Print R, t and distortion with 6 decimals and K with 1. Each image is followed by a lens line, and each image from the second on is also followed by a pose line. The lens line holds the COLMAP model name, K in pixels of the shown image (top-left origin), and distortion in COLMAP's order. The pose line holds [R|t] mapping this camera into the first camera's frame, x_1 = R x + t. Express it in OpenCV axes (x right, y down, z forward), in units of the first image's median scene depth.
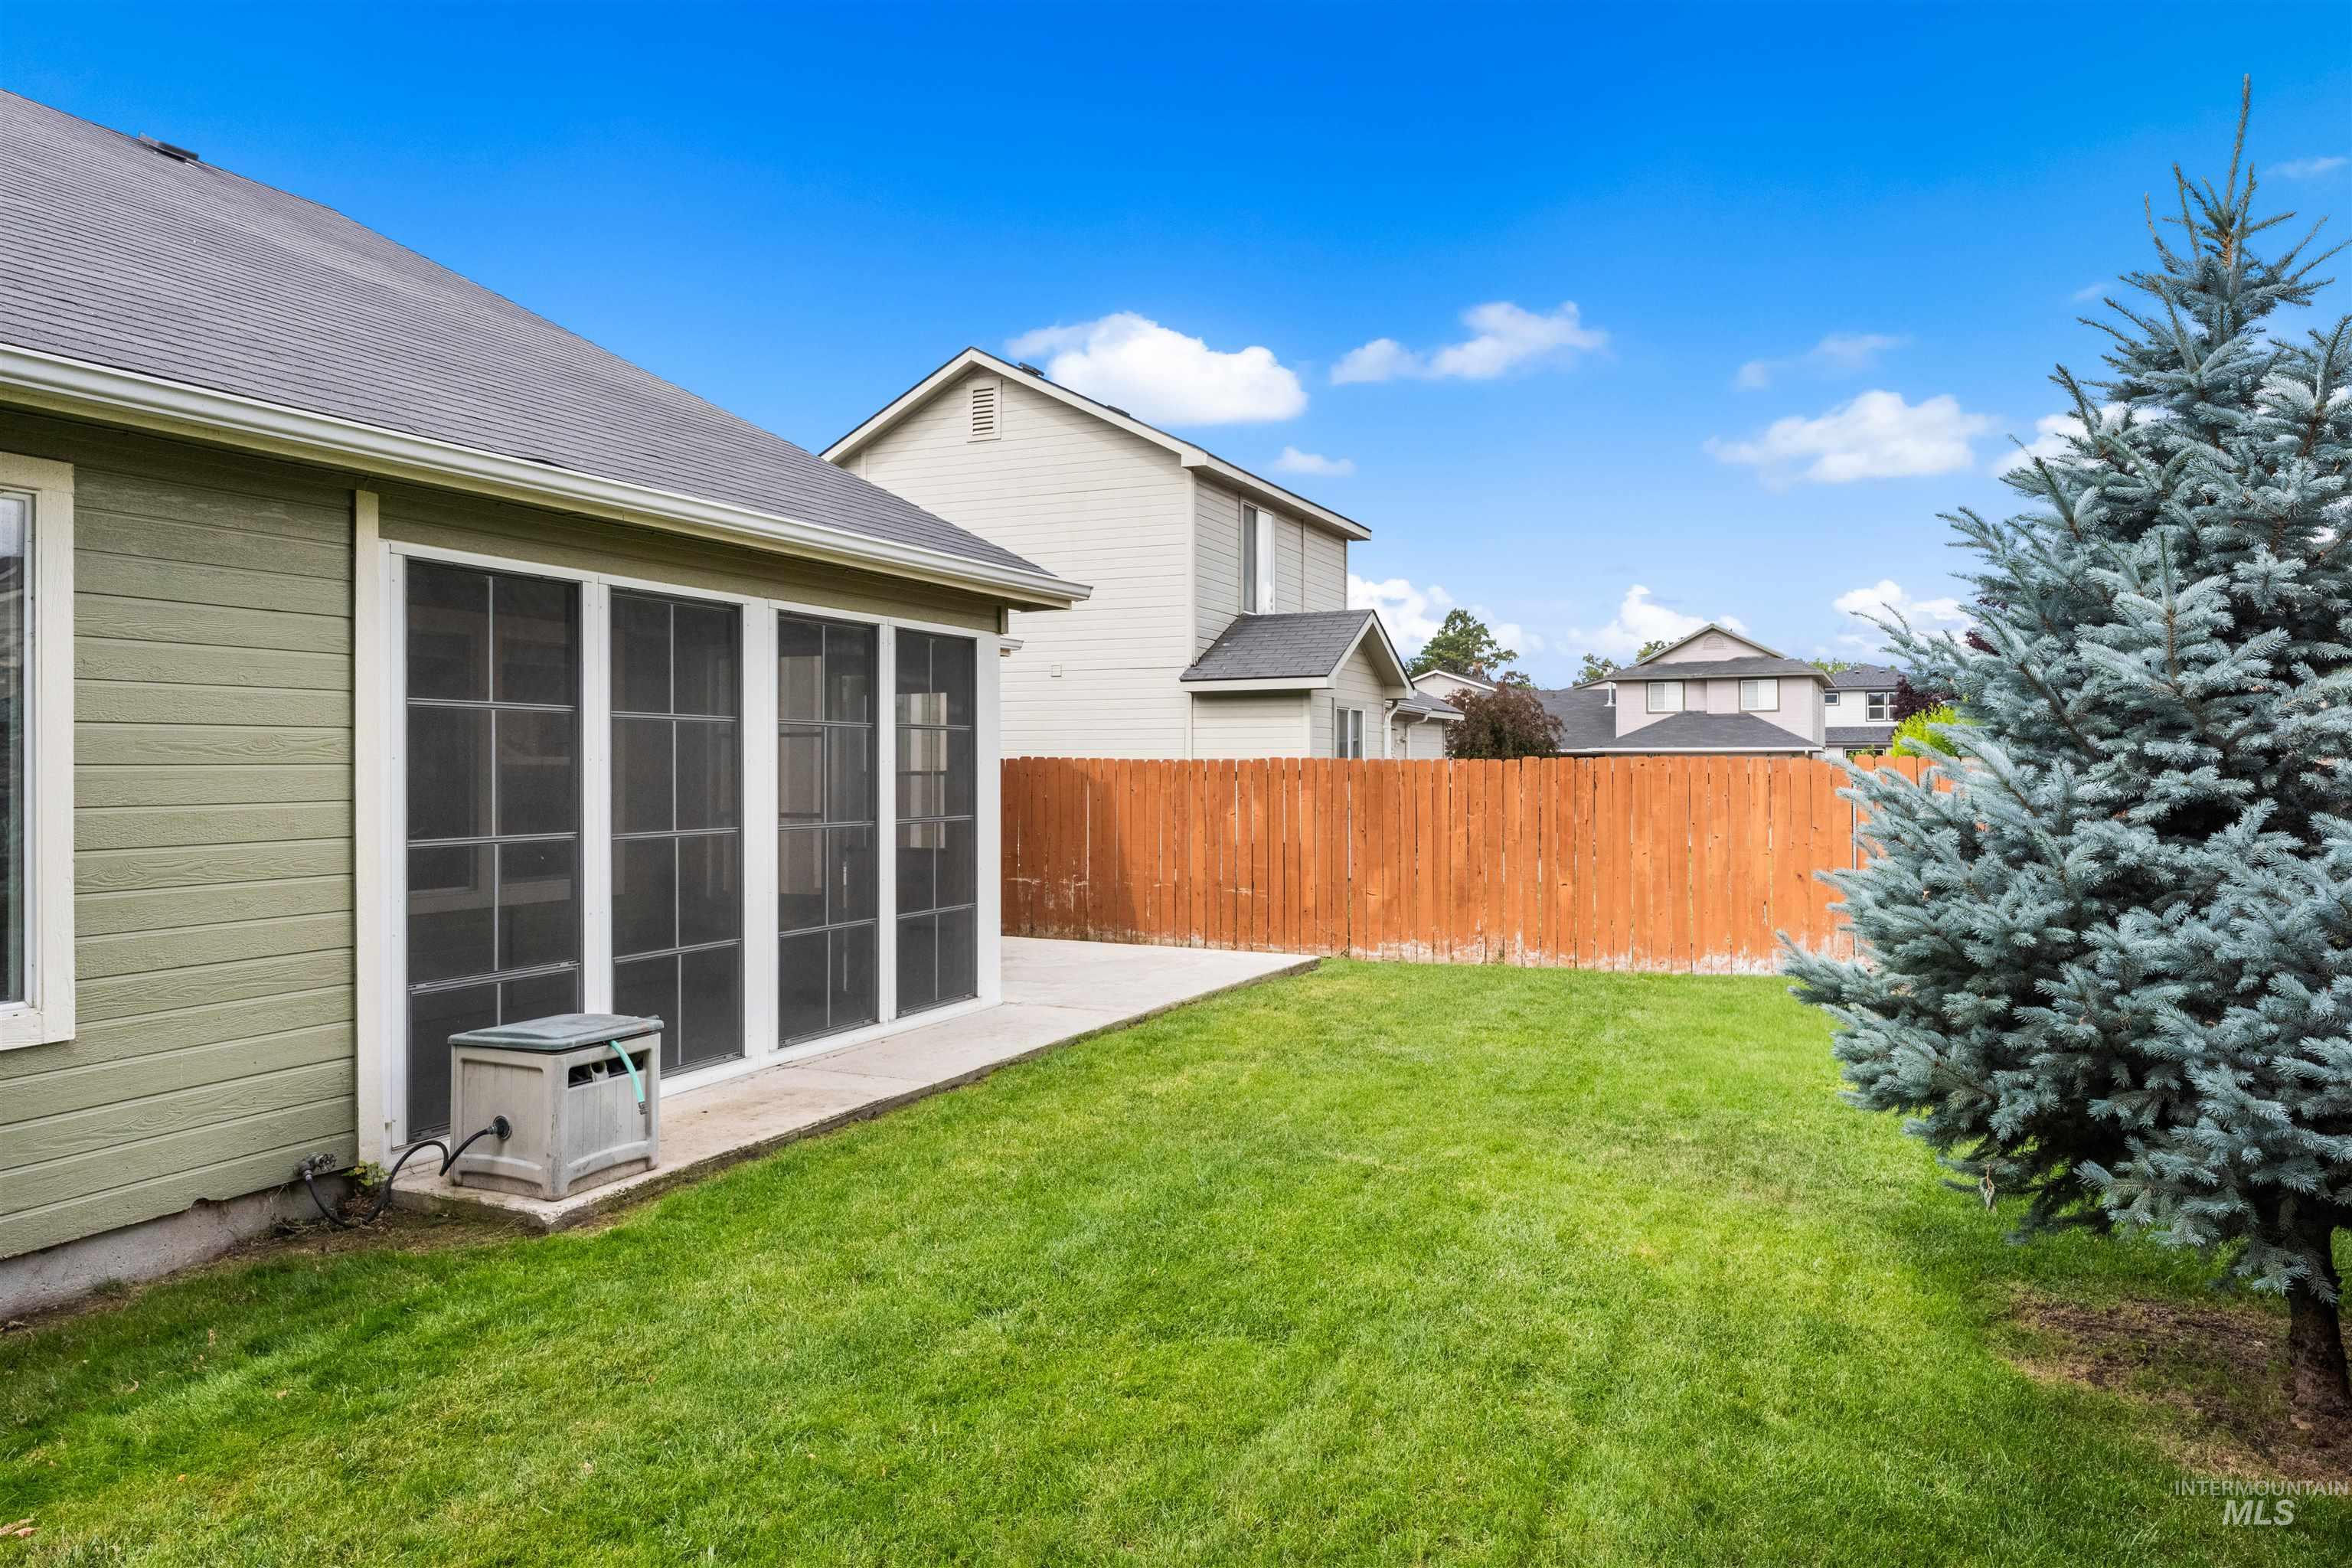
lens RADIAL K [[1554.1, 0, 1176.0], [0, 1554.1, 784.0], [0, 0, 1]] dist [-0.001771, -0.000248]
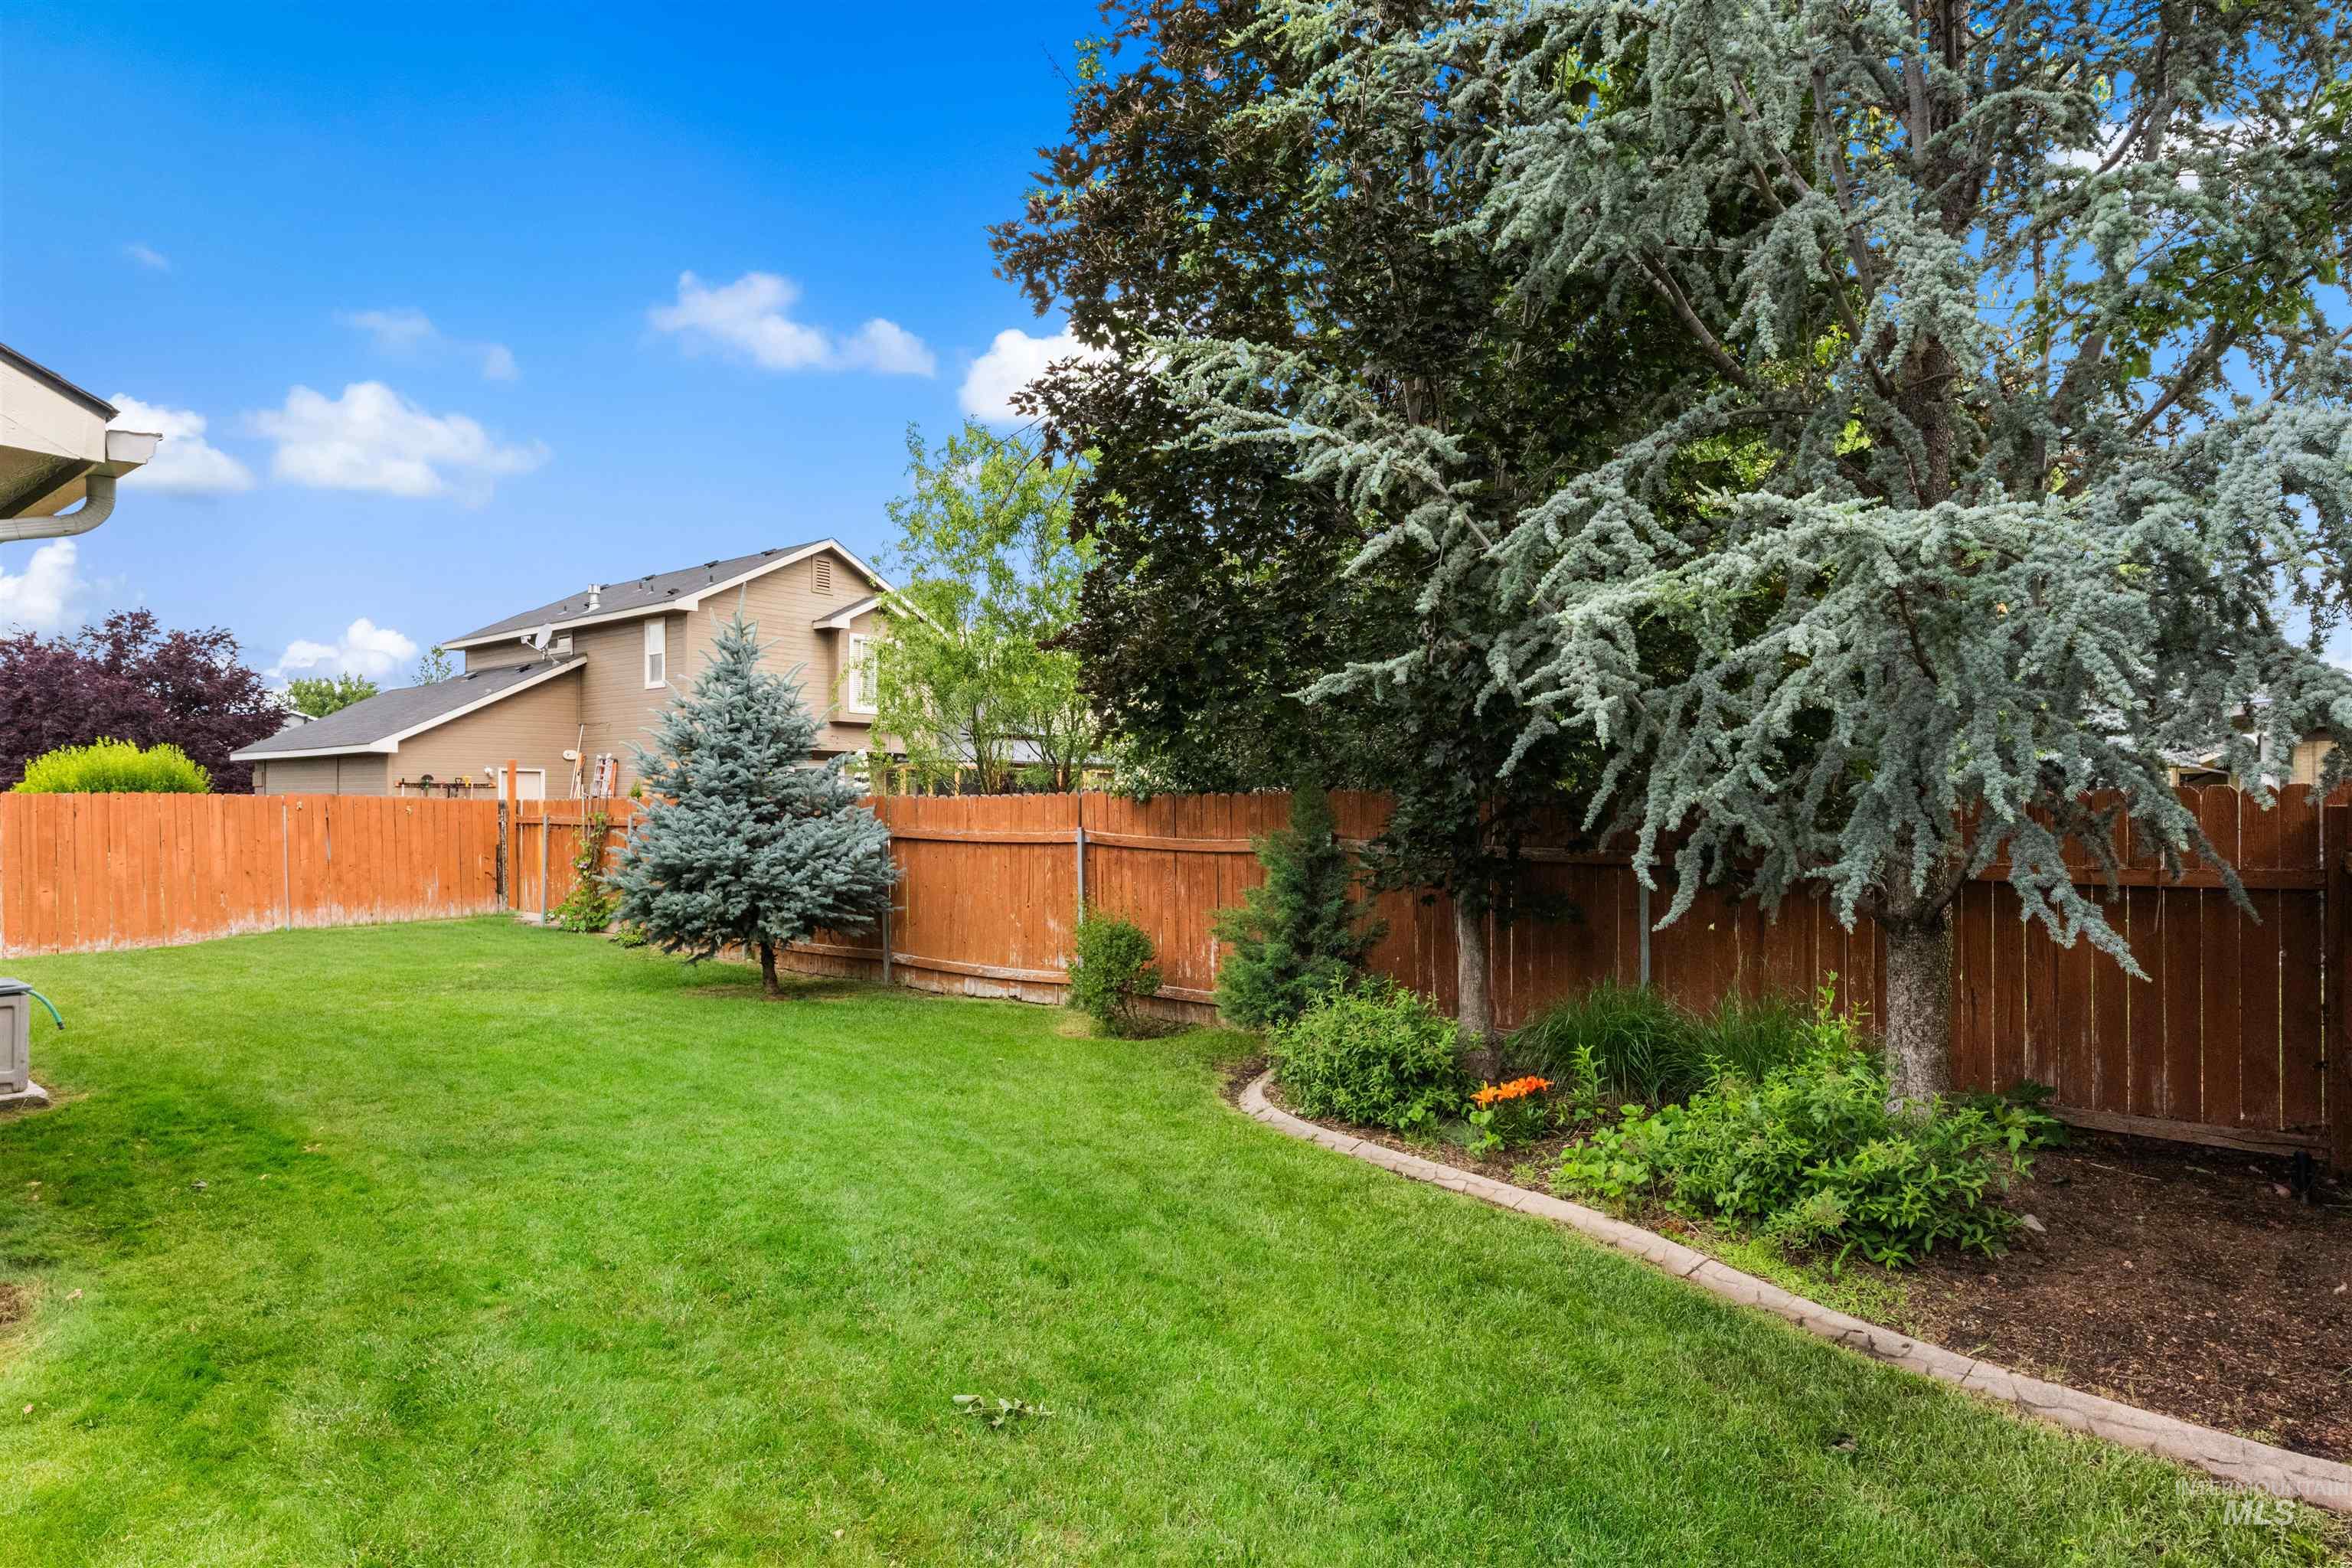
lens RADIAL K [[1262.3, 0, 1170.9], [0, 1262.3, 815.1], [0, 0, 1]] dist [0.020032, -0.000003]
pose [[0.237442, -0.010645, 0.971343, -1.043119], [0.006913, 0.999933, 0.009268, -0.003889], [-0.971377, 0.004514, 0.237500, -0.294919]]
